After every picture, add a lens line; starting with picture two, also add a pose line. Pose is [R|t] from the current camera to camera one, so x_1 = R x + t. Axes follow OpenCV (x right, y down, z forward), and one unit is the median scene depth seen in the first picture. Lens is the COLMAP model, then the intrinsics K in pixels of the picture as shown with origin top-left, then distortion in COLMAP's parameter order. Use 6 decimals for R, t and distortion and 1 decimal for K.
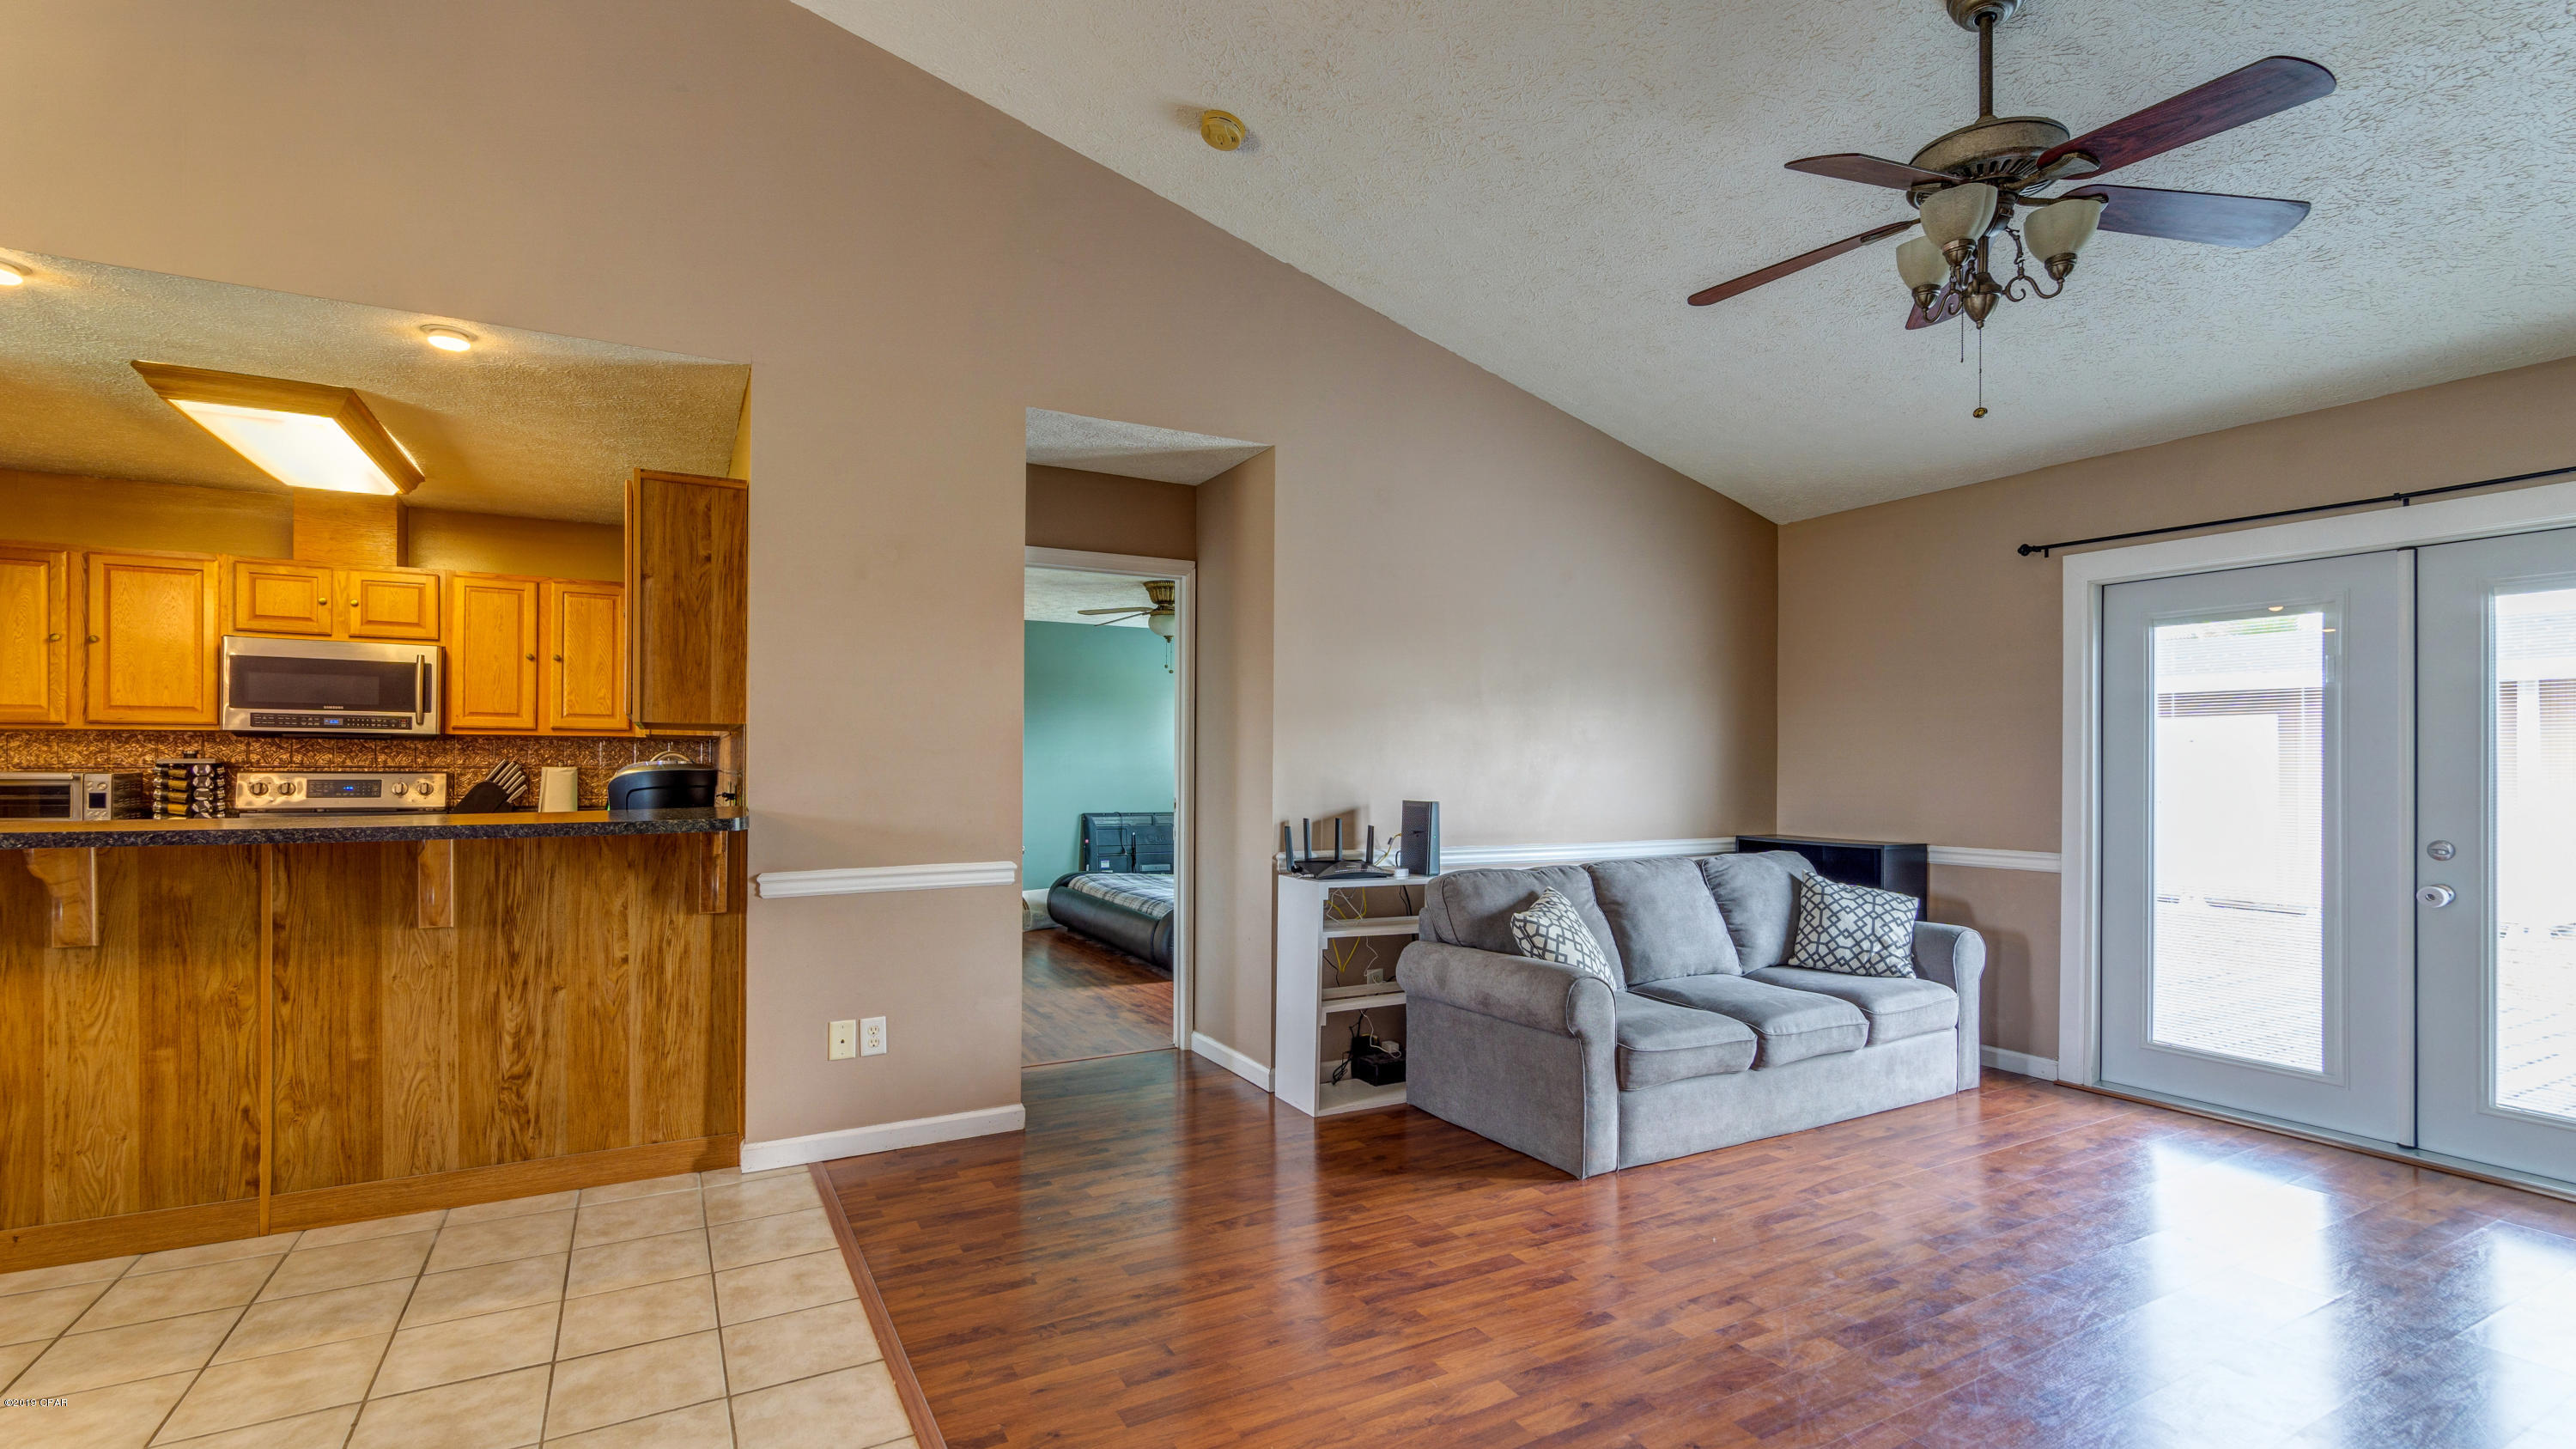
lens RADIAL K [[1166.8, 0, 1280.1], [0, 1166.8, 760.6], [0, 0, 1]] dist [0.003740, 0.000357]
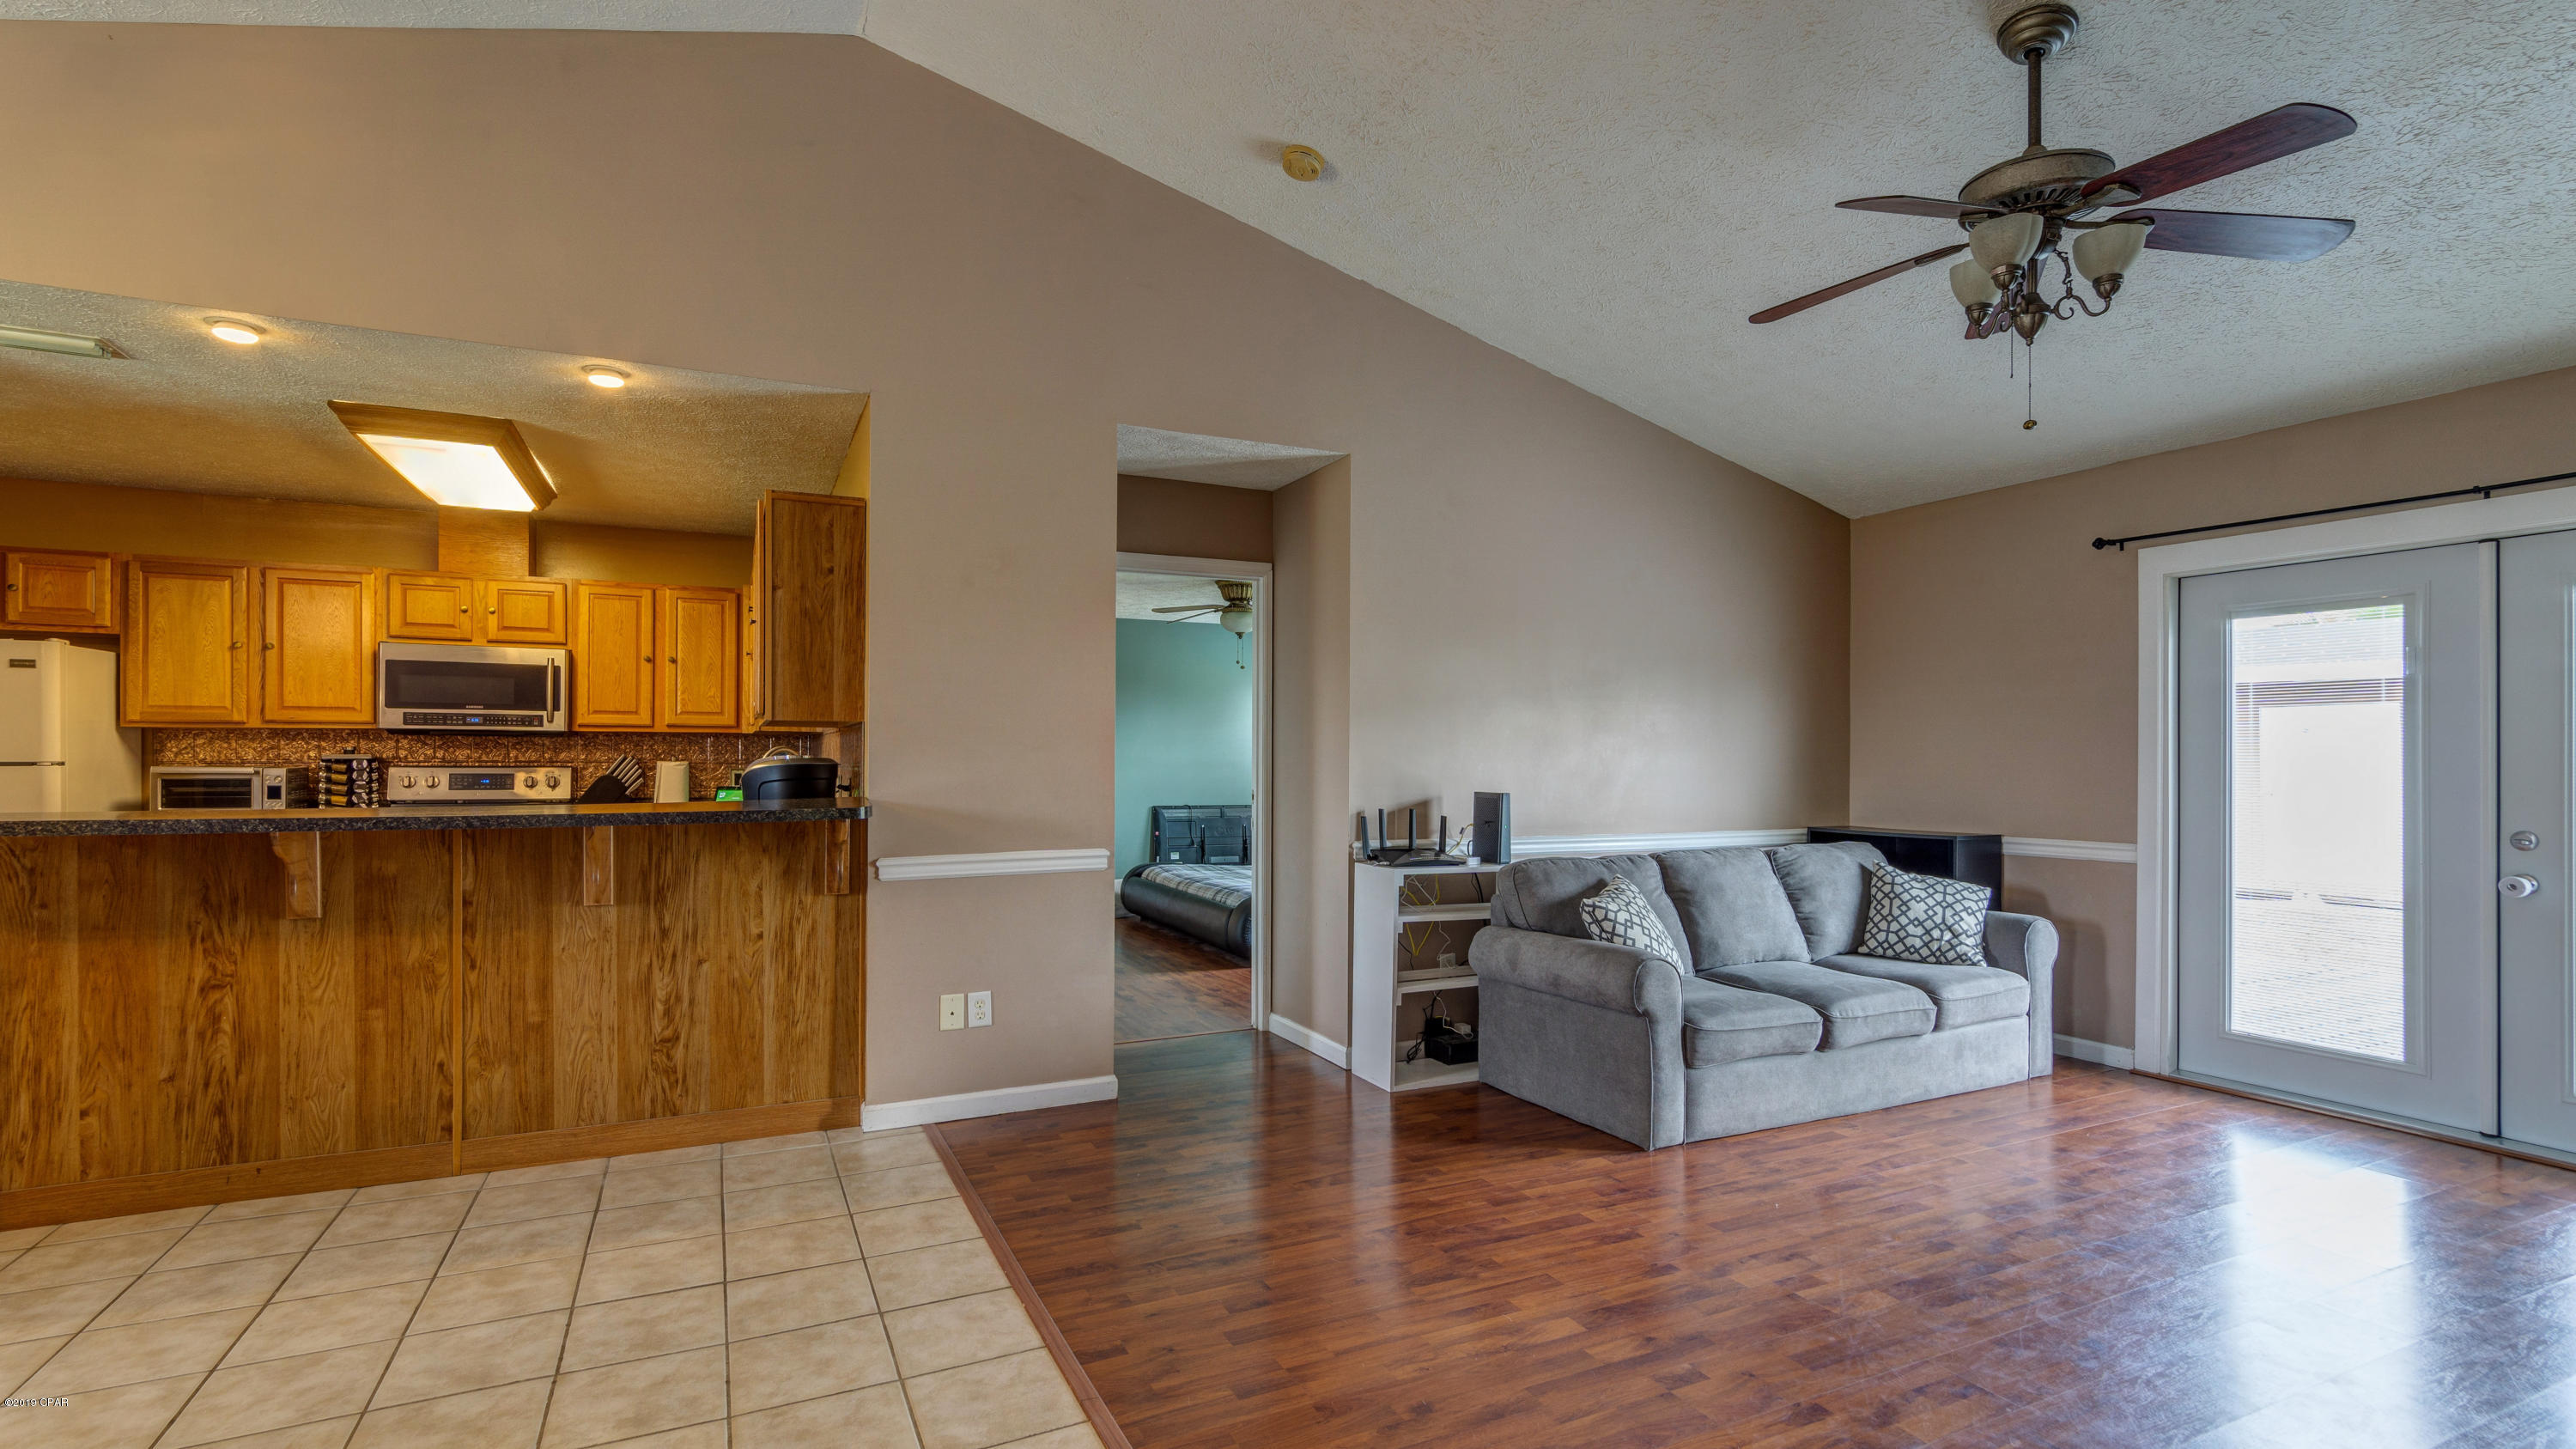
lens RADIAL K [[1166.8, 0, 1245.4], [0, 1166.8, 756.2], [0, 0, 1]] dist [0.003740, 0.000357]
pose [[0.996372, -0.002212, -0.085076, -0.011613], [0.002387, 0.999995, 0.001958, -0.000208], [0.085072, -0.002154, 0.996373, -0.065307]]
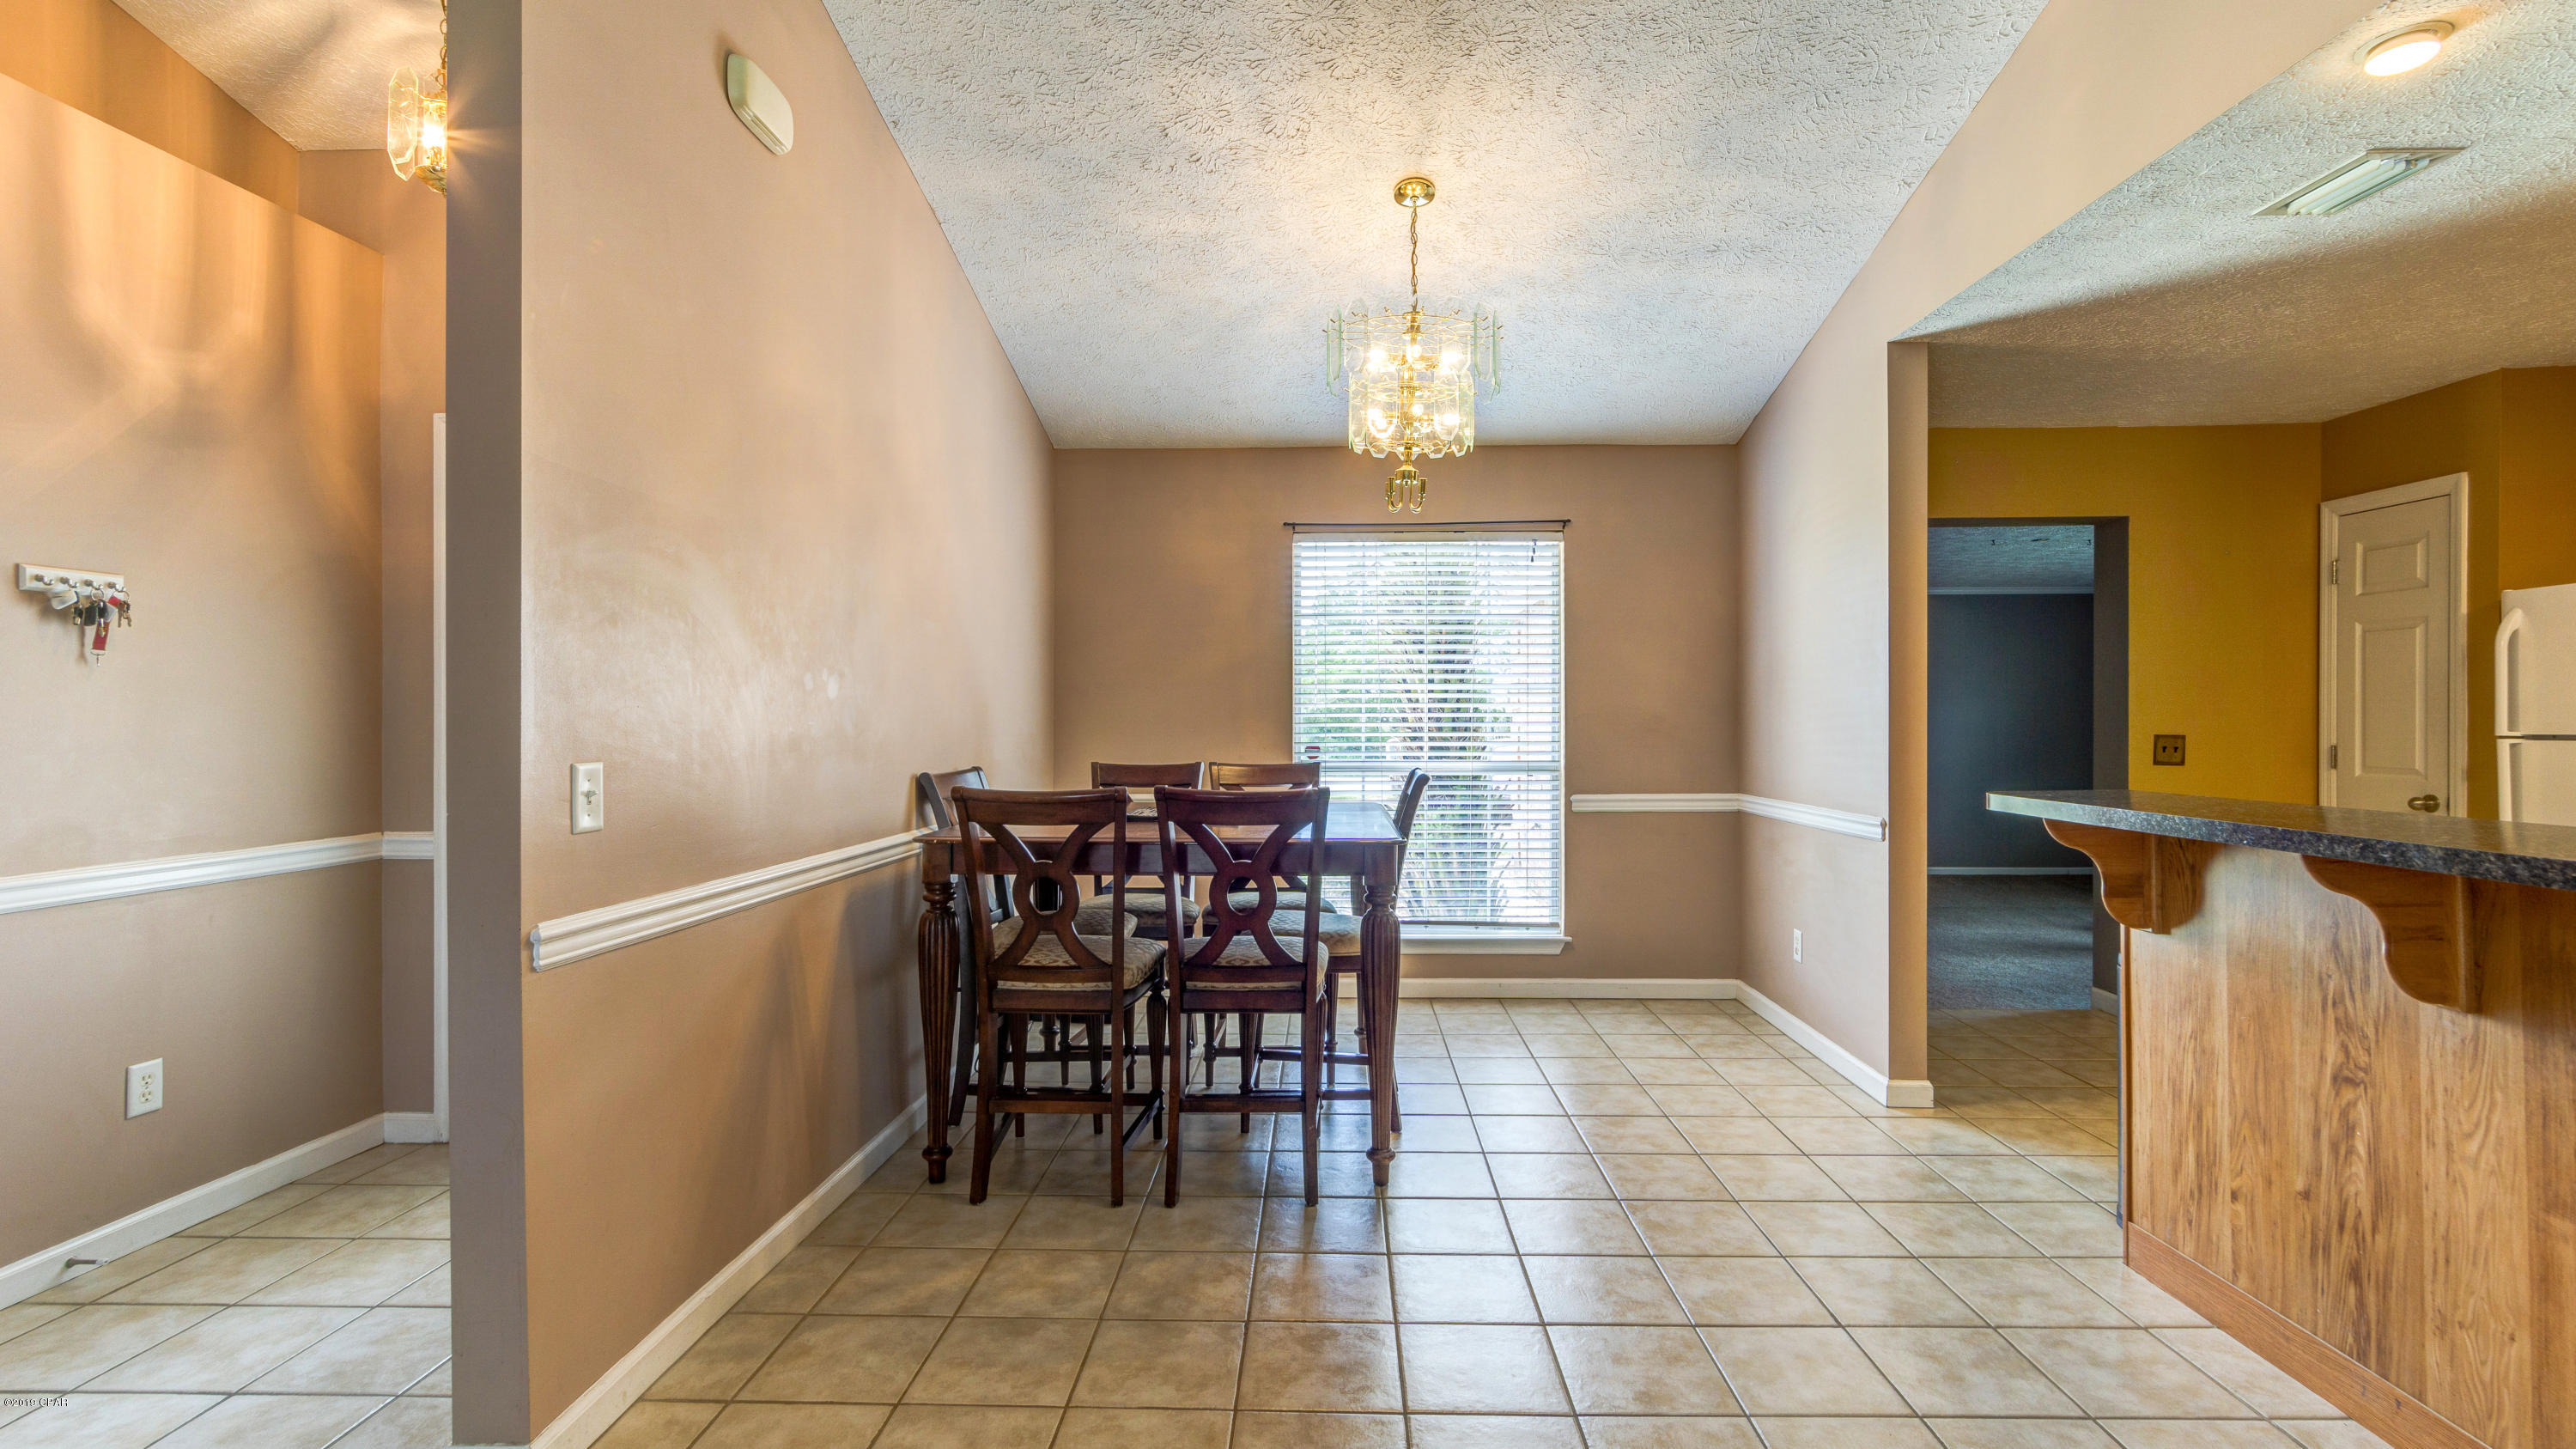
lens RADIAL K [[1166.8, 0, 1292.3], [0, 1166.8, 718.2], [0, 0, 1]] dist [0.003740, 0.000357]
pose [[-0.510947, -0.007820, -0.859577, -0.130594], [0.000446, 0.999956, -0.009363, 0.001634], [0.859612, -0.005168, -0.510921, 0.804938]]
